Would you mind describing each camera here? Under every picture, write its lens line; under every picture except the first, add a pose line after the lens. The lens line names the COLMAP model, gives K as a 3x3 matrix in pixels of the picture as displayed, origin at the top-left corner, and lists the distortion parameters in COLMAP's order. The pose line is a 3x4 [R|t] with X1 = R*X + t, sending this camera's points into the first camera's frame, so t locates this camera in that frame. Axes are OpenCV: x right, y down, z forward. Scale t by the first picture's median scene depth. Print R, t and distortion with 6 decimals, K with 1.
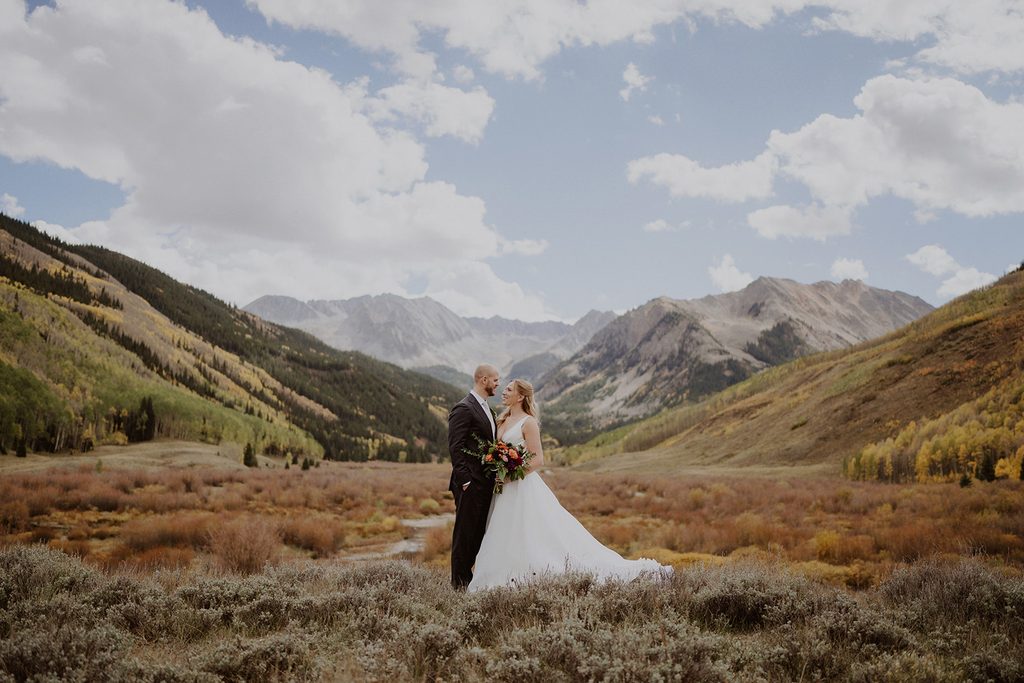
lens RADIAL K [[1104.1, 0, 511.7], [0, 1104.1, 359.7], [0, 0, 1]] dist [-0.002109, 0.039757]
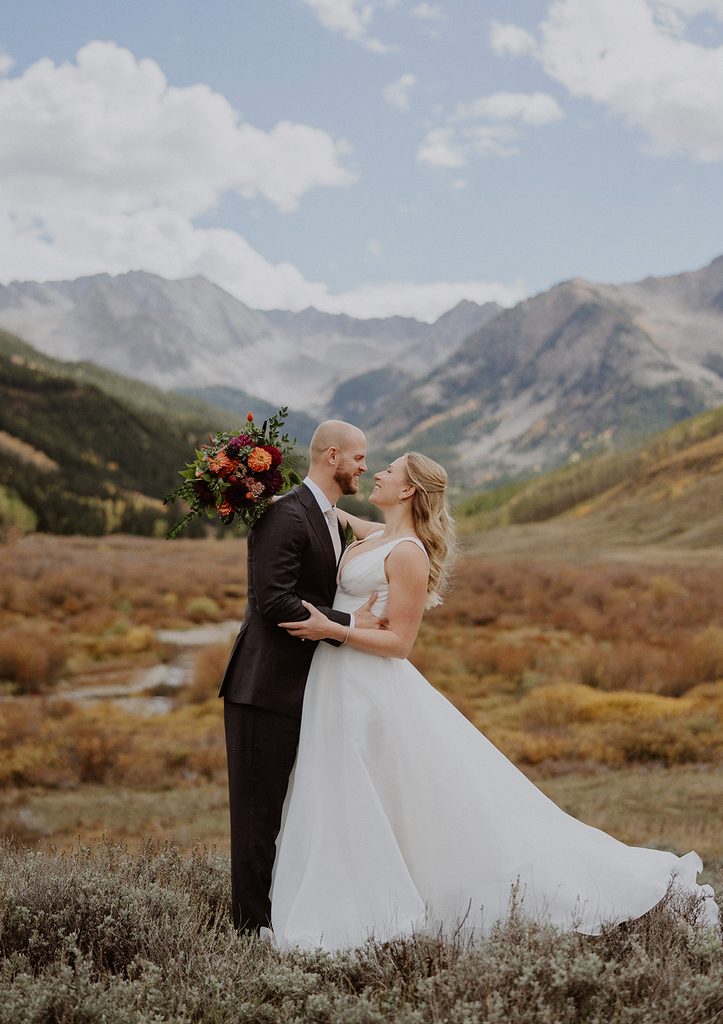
lens RADIAL K [[1701.6, 0, 361.5], [0, 1701.6, 512.0], [0, 0, 1]] dist [-0.005815, 0.023927]
pose [[0.999826, 0.005888, 0.017719, -0.001112], [-0.007283, 0.996791, 0.079713, -0.000575], [-0.017193, -0.079828, 0.996660, 0.027916]]
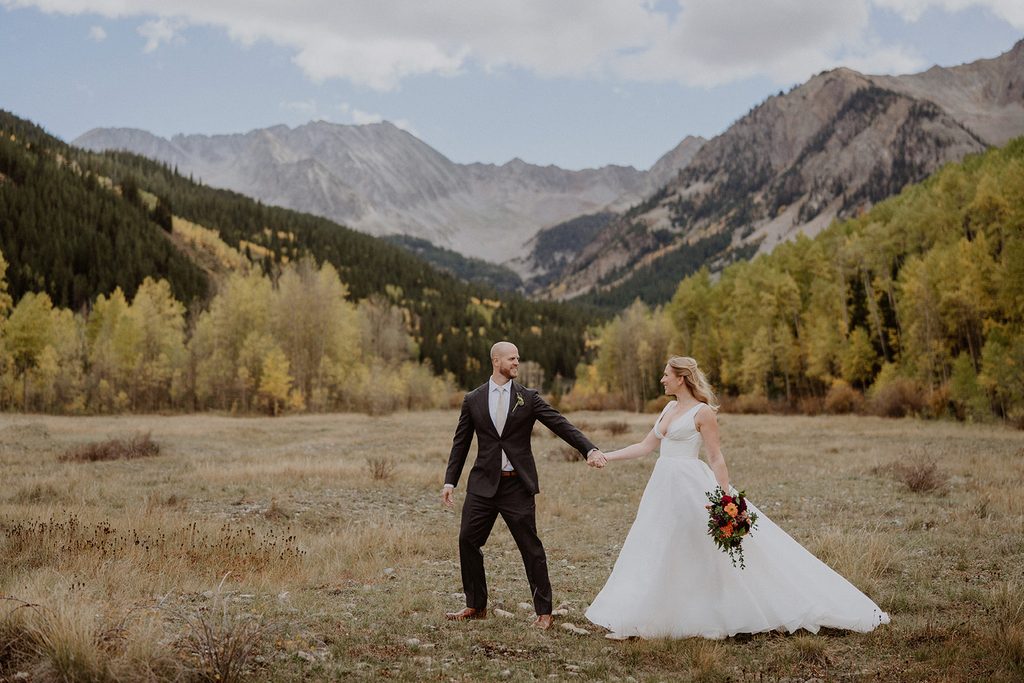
lens RADIAL K [[1104.1, 0, 511.7], [0, 1104.1, 359.7], [0, 0, 1]] dist [-0.002109, 0.039757]
pose [[0.997552, -0.022706, -0.066140, 0.024013], [0.025166, 0.999013, 0.036606, 0.052045], [0.065244, -0.038181, 0.997139, 0.540566]]
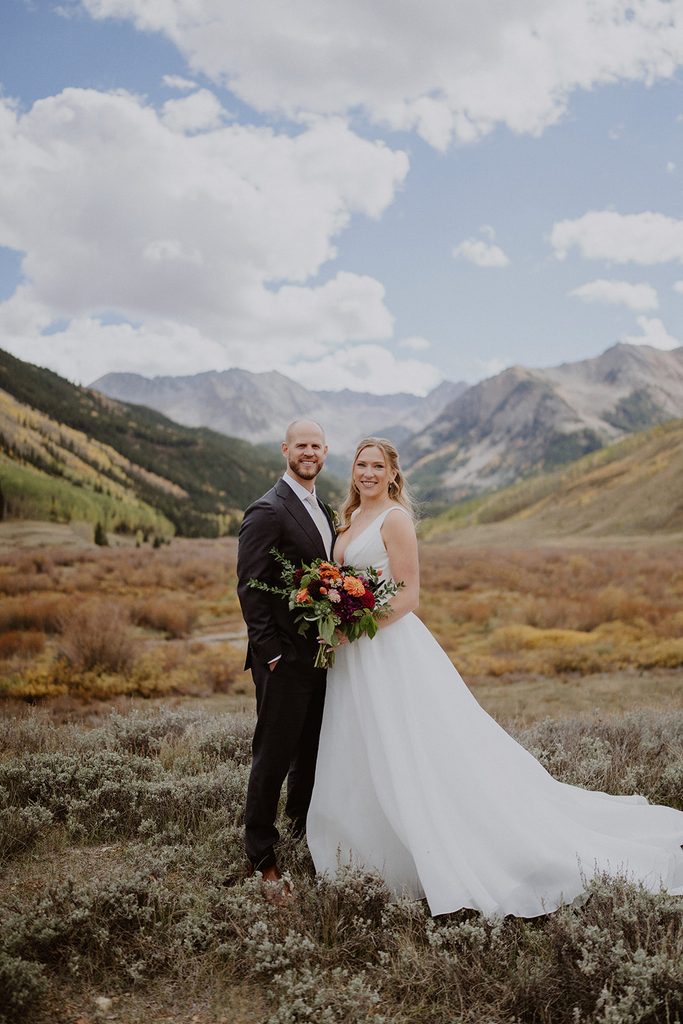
lens RADIAL K [[1104.1, 0, 341.5], [0, 1104.1, 512.0], [0, 0, 1]] dist [-0.002109, 0.039757]
pose [[0.999681, -0.018338, -0.017395, -0.002861], [0.019563, 0.997131, 0.073120, -0.001738], [0.016005, -0.073437, 0.997171, 0.015944]]
